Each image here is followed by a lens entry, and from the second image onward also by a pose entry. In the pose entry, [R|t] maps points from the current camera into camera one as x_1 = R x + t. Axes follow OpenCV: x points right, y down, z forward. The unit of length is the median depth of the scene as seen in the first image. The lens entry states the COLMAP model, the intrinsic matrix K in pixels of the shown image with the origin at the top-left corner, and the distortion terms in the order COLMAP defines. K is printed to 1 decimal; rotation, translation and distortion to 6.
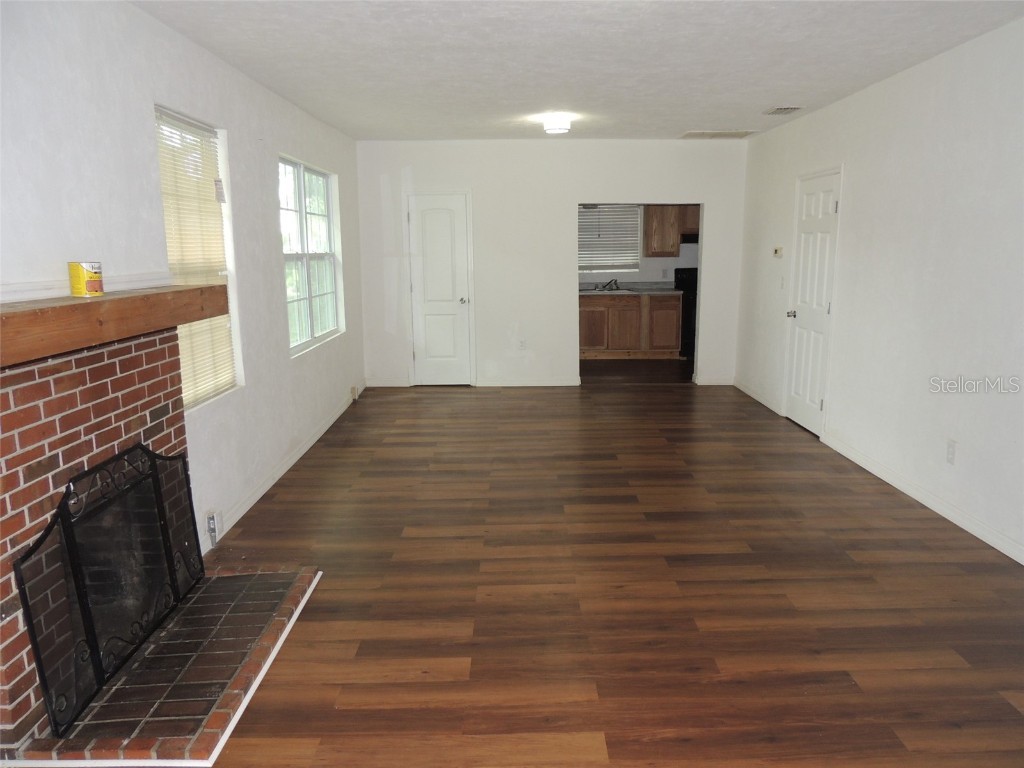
lens RADIAL K [[727.3, 0, 516.2], [0, 727.3, 382.9], [0, 0, 1]] dist [-0.032052, 0.002769]
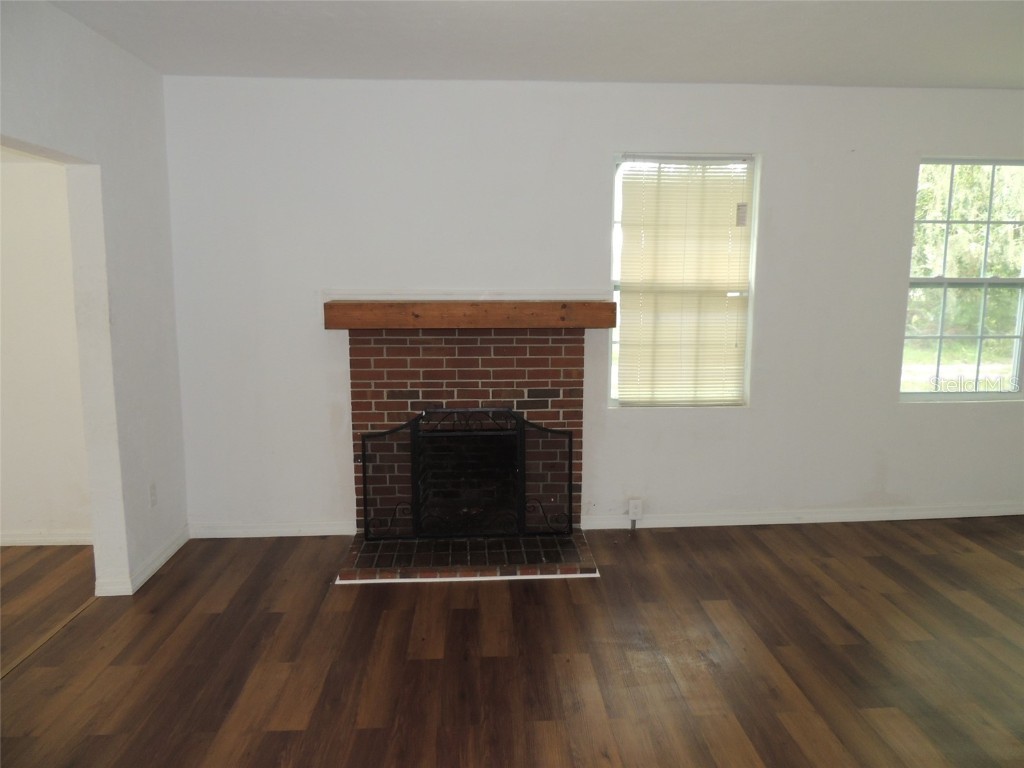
lens RADIAL K [[727.3, 0, 516.2], [0, 727.3, 382.9], [0, 0, 1]] dist [-0.032052, 0.002769]
pose [[0.055362, 0.171328, -0.983657, 0.841873], [-0.183005, 0.970220, 0.158688, -0.186325], [0.981552, 0.171229, 0.085067, 0.860433]]
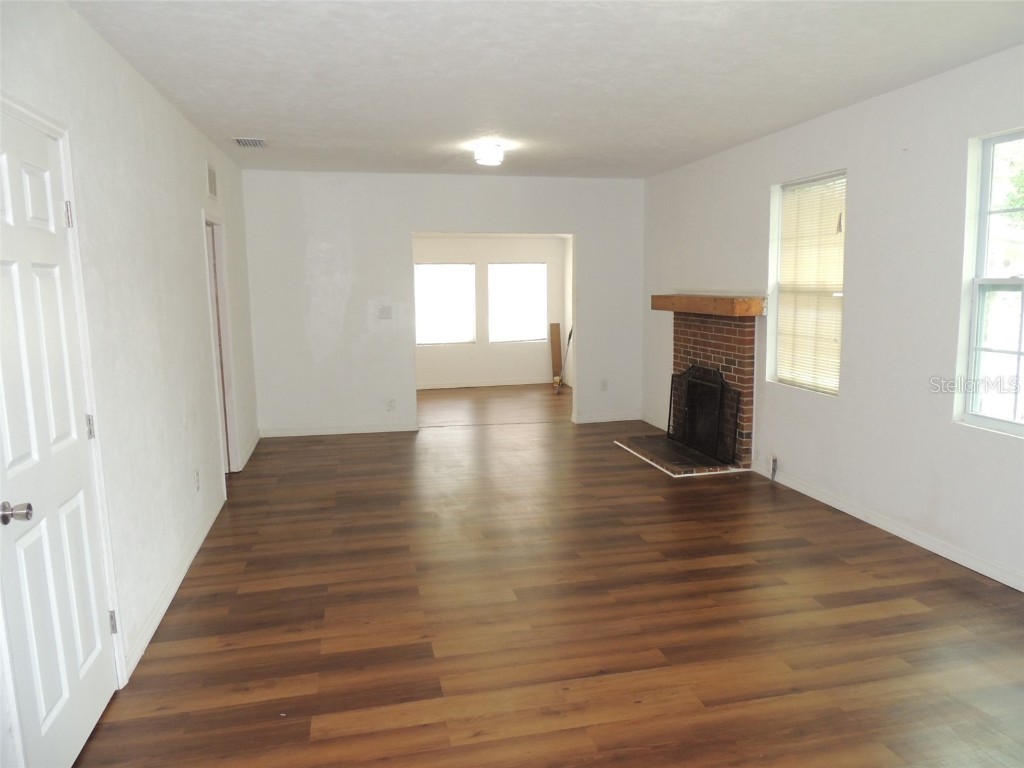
lens RADIAL K [[727.3, 0, 516.2], [0, 727.3, 382.9], [0, 0, 1]] dist [-0.032052, 0.002769]
pose [[-0.976802, 0.061378, -0.205160, 0.462215], [-0.006304, 0.949389, 0.314041, -0.517088], [0.214052, 0.308049, -0.926978, 2.749886]]
